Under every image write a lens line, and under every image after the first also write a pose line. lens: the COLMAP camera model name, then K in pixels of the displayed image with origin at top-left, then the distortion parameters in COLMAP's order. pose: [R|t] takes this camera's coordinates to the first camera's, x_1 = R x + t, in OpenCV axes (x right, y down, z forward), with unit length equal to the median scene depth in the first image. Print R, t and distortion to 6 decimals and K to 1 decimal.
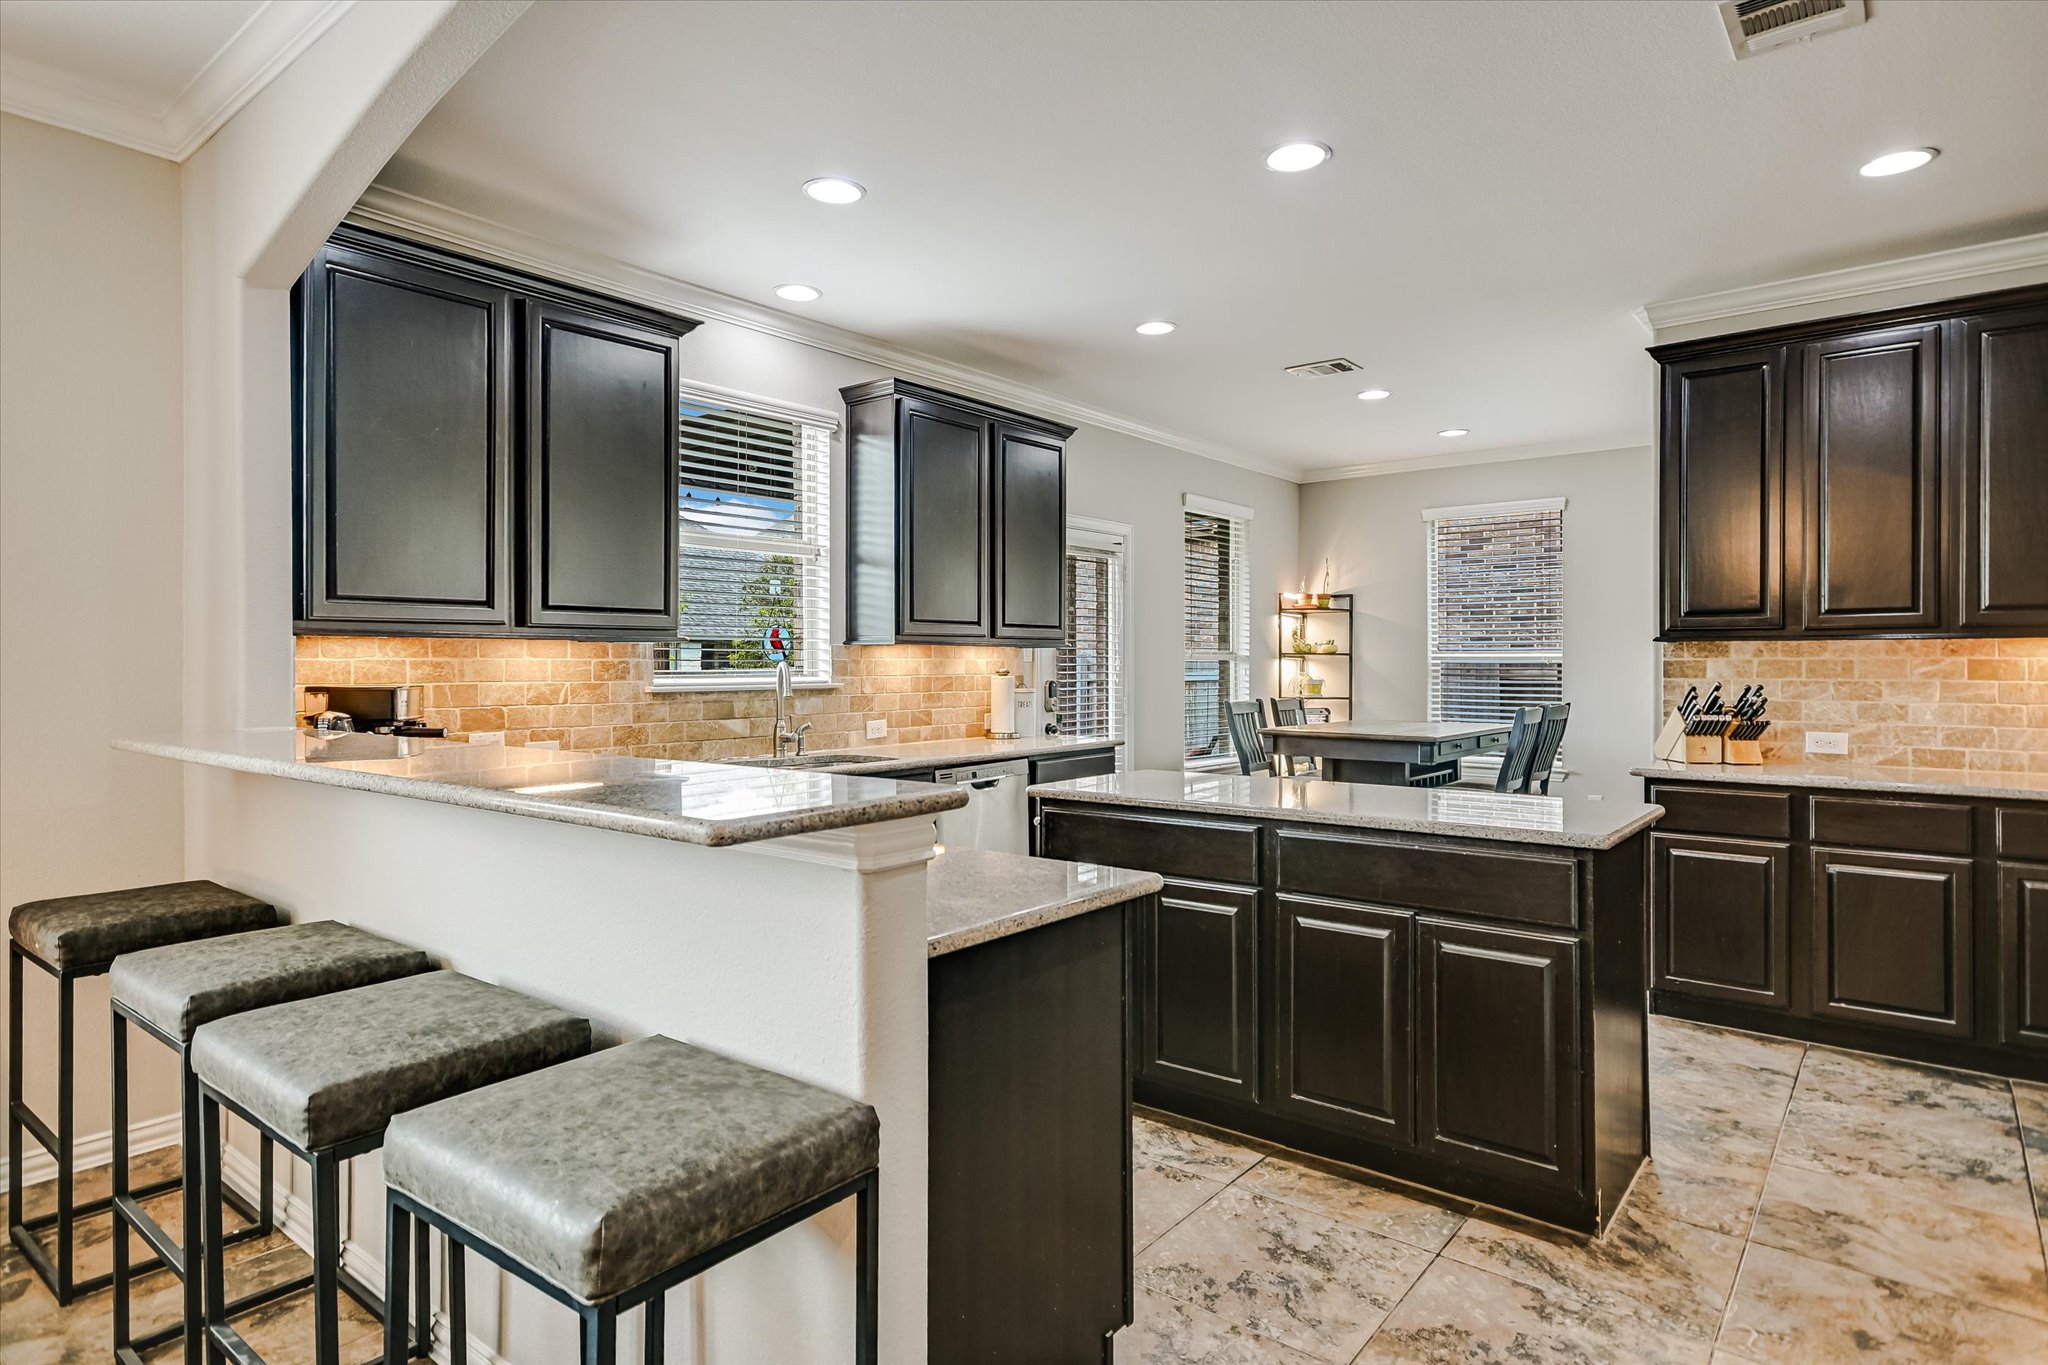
lens RADIAL K [[1122.0, 0, 1025.4], [0, 1122.0, 670.5], [0, 0, 1]] dist [0.000028, 0.001506]
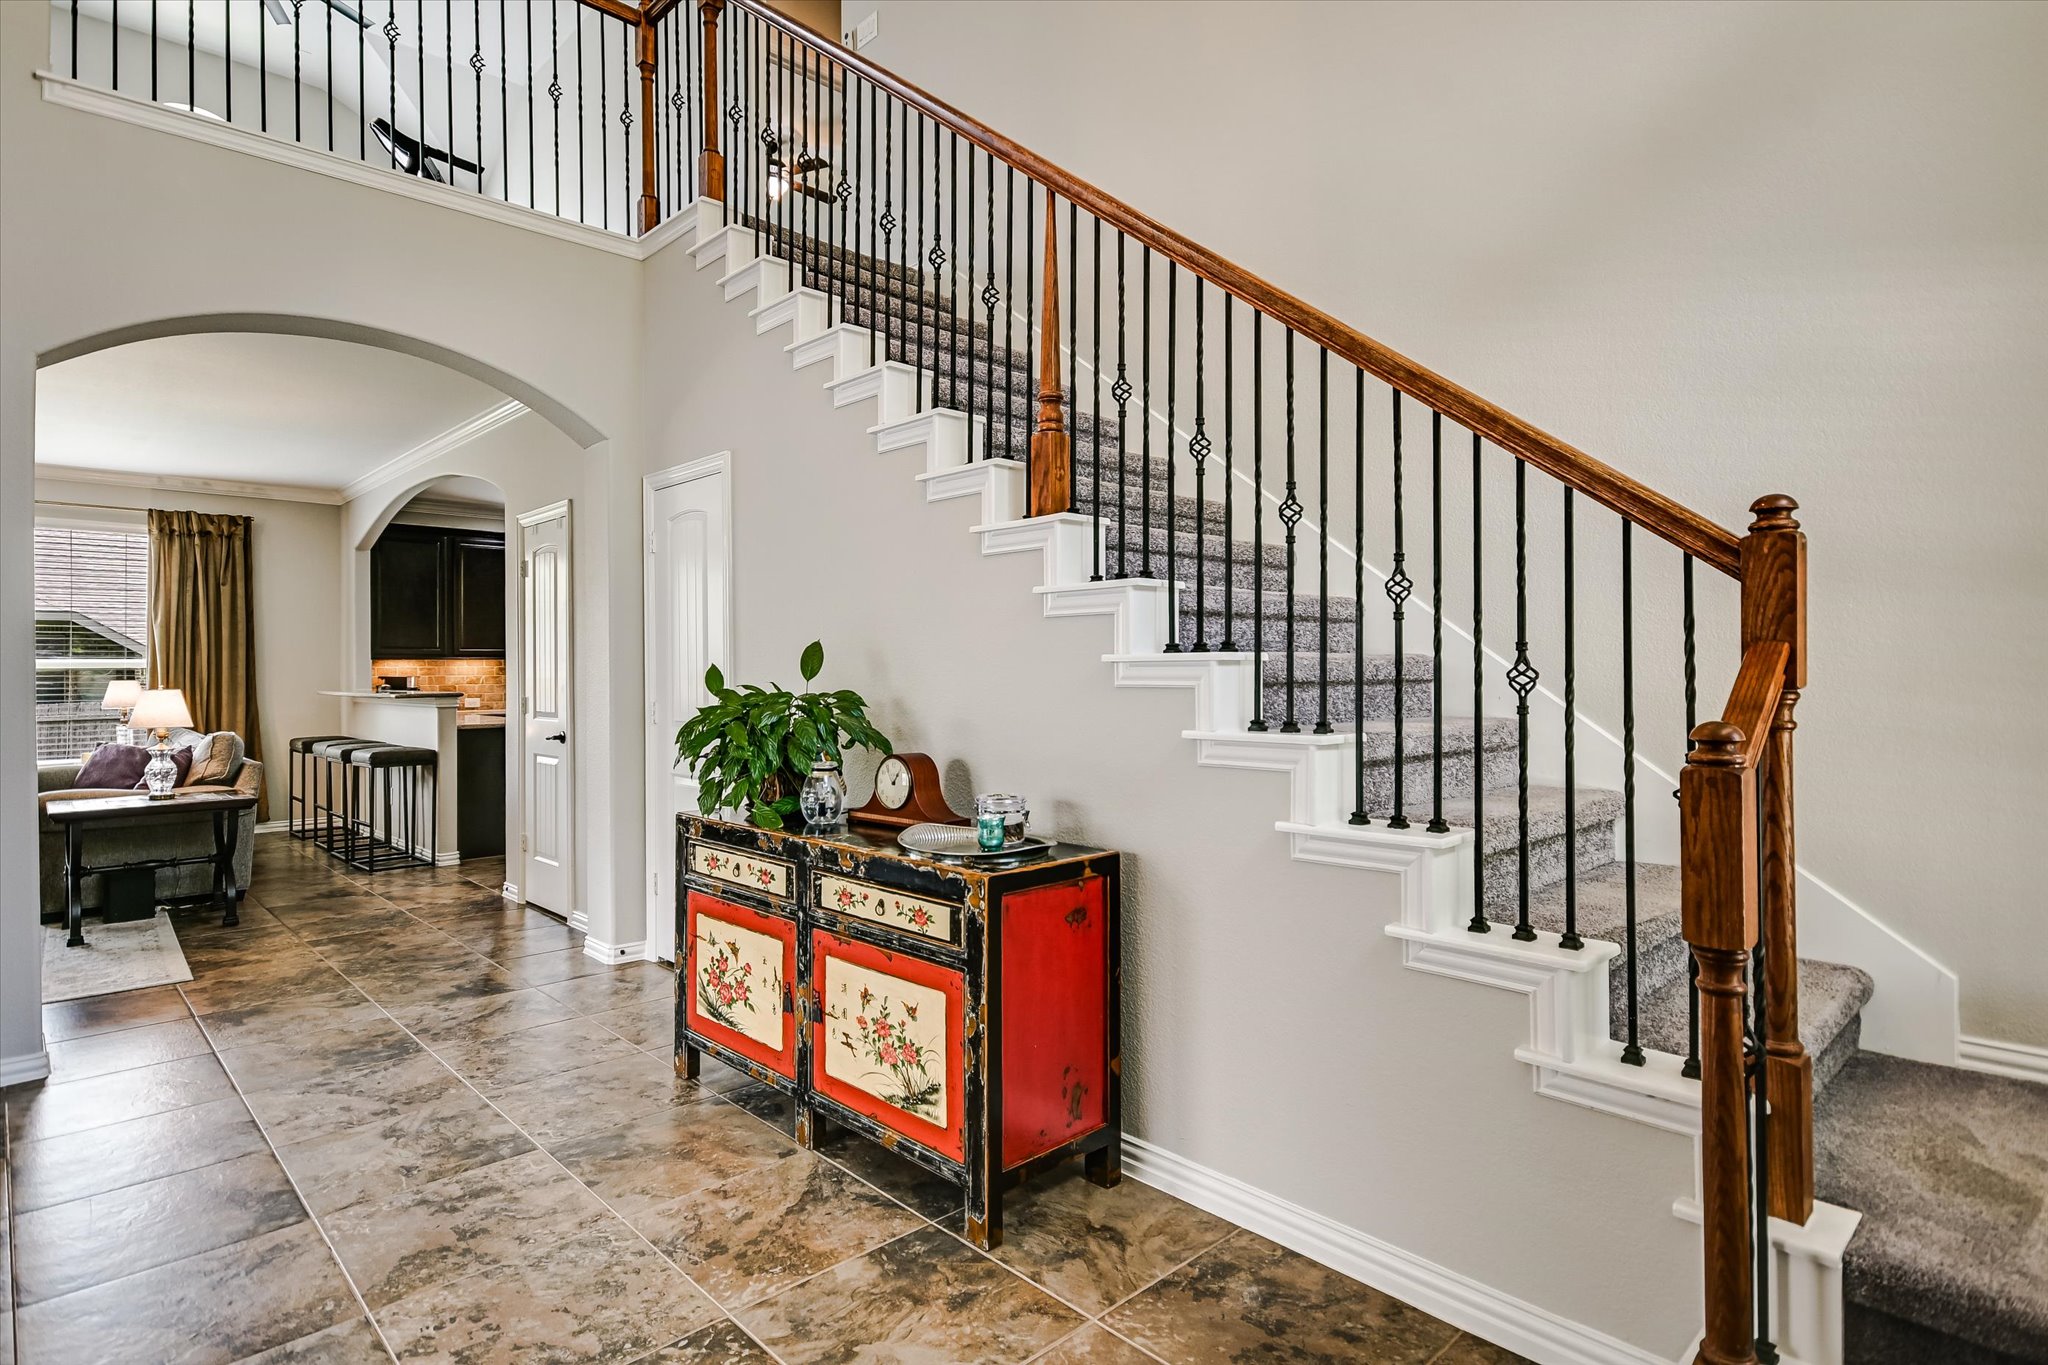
lens RADIAL K [[1083.5, 0, 1019.4], [0, 1083.5, 668.6], [0, 0, 1]] dist [0.017219, -0.000204]
pose [[0.990047, -0.001112, -0.140732, 0.894035], [0.000132, 0.999976, -0.006973, 0.008533], [0.140737, 0.006885, 0.990023, -1.003513]]
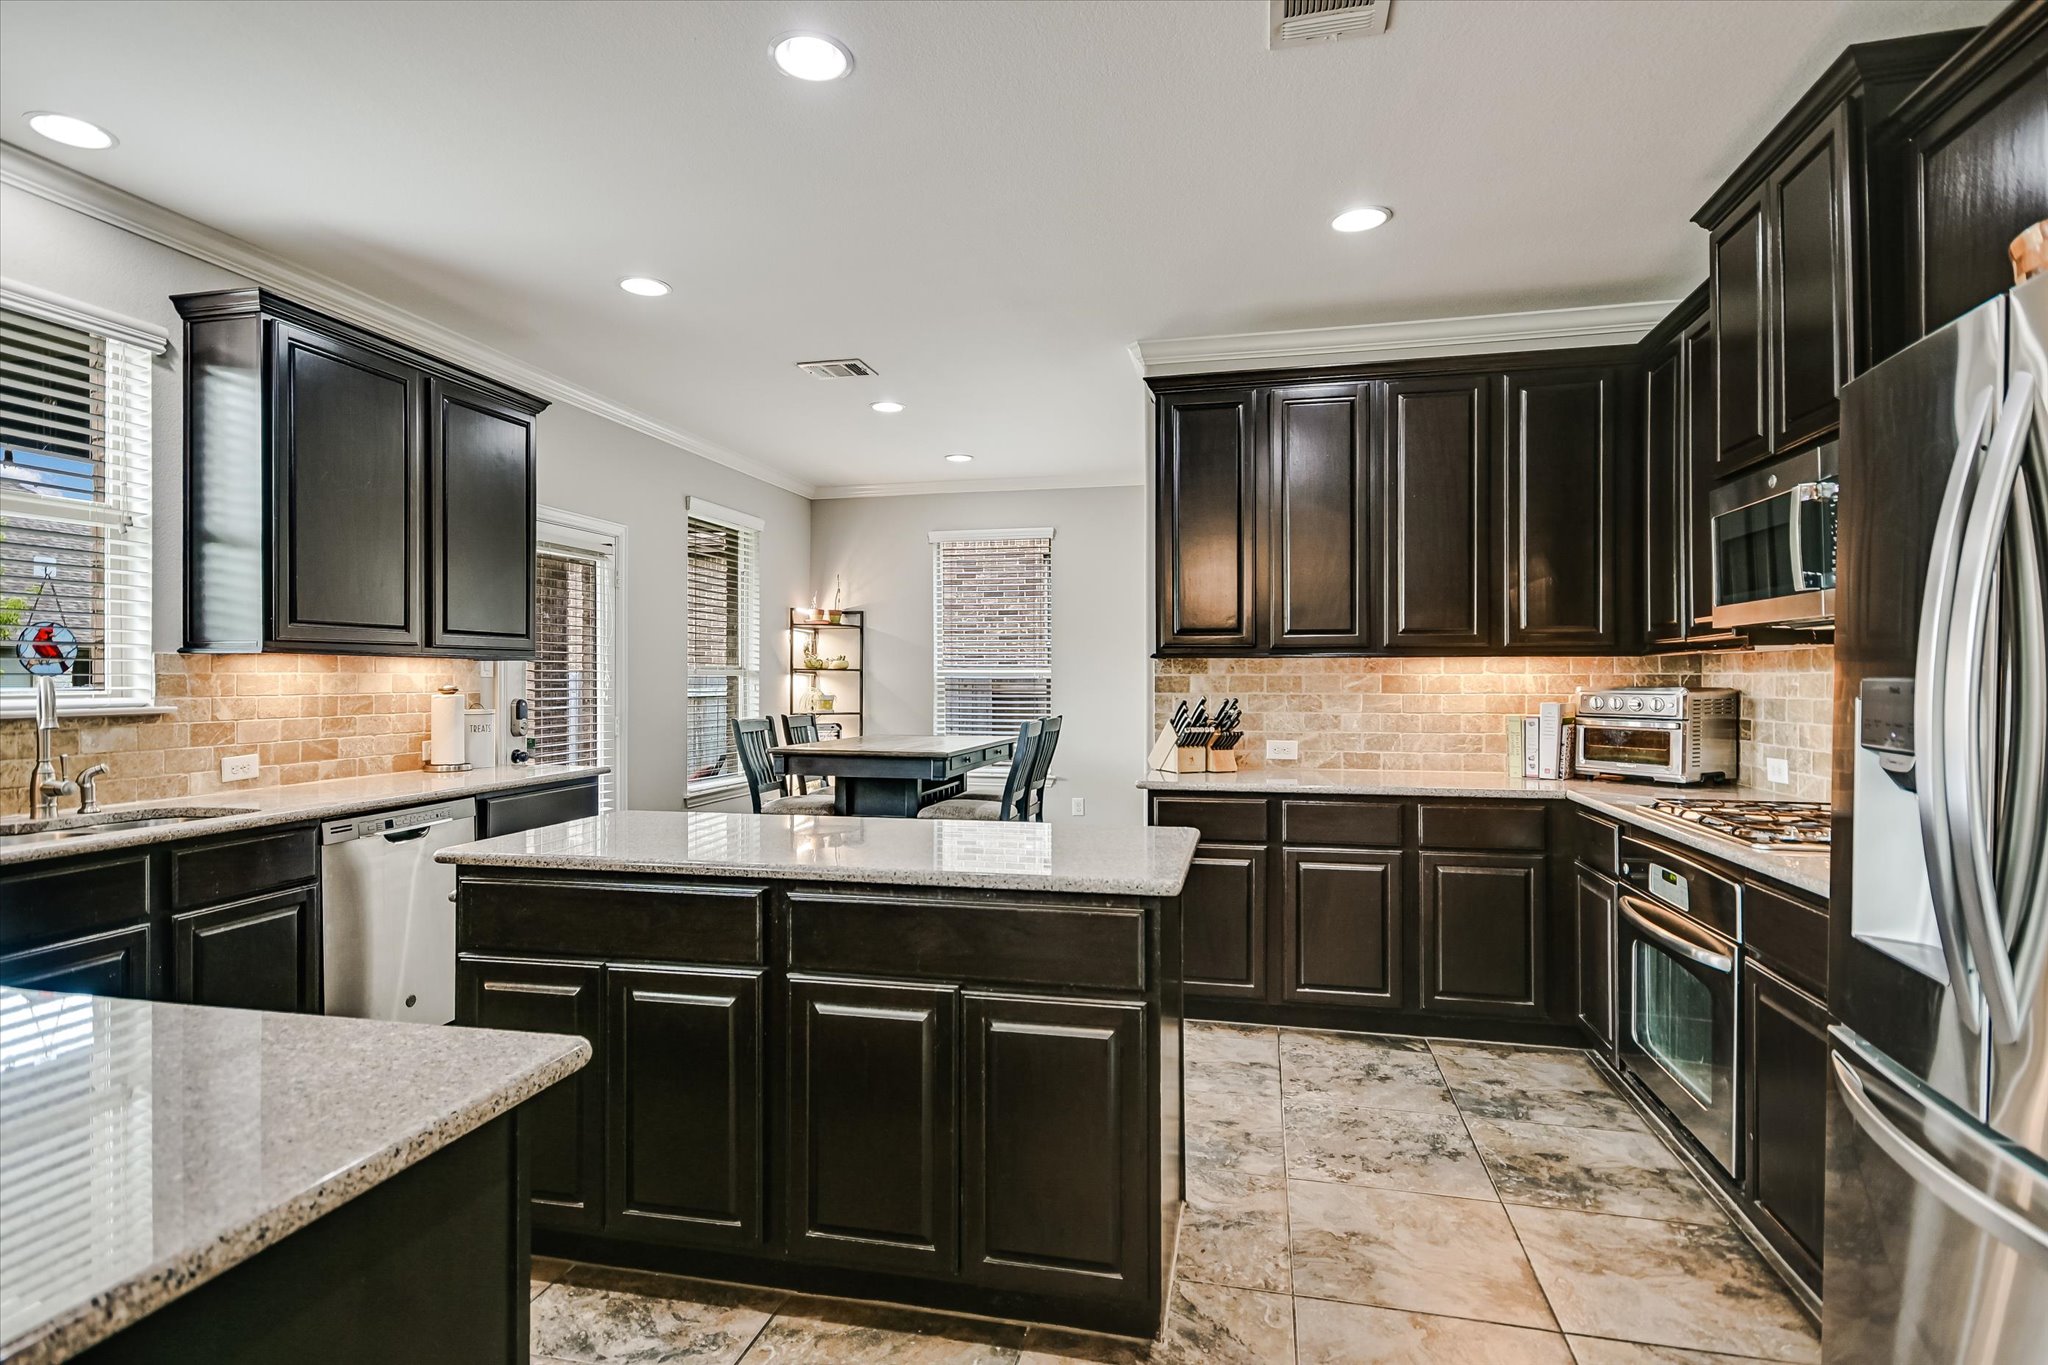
lens RADIAL K [[1023.7, 0, 1050.4], [0, 1023.7, 673.2], [0, 0, 1]] dist [0.016956, 0.000187]
pose [[0.891180, 0.002646, 0.453642, 0.040245], [0.002808, 0.999932, -0.011348, -0.000941], [-0.453641, 0.011387, 0.891112, 0.179804]]
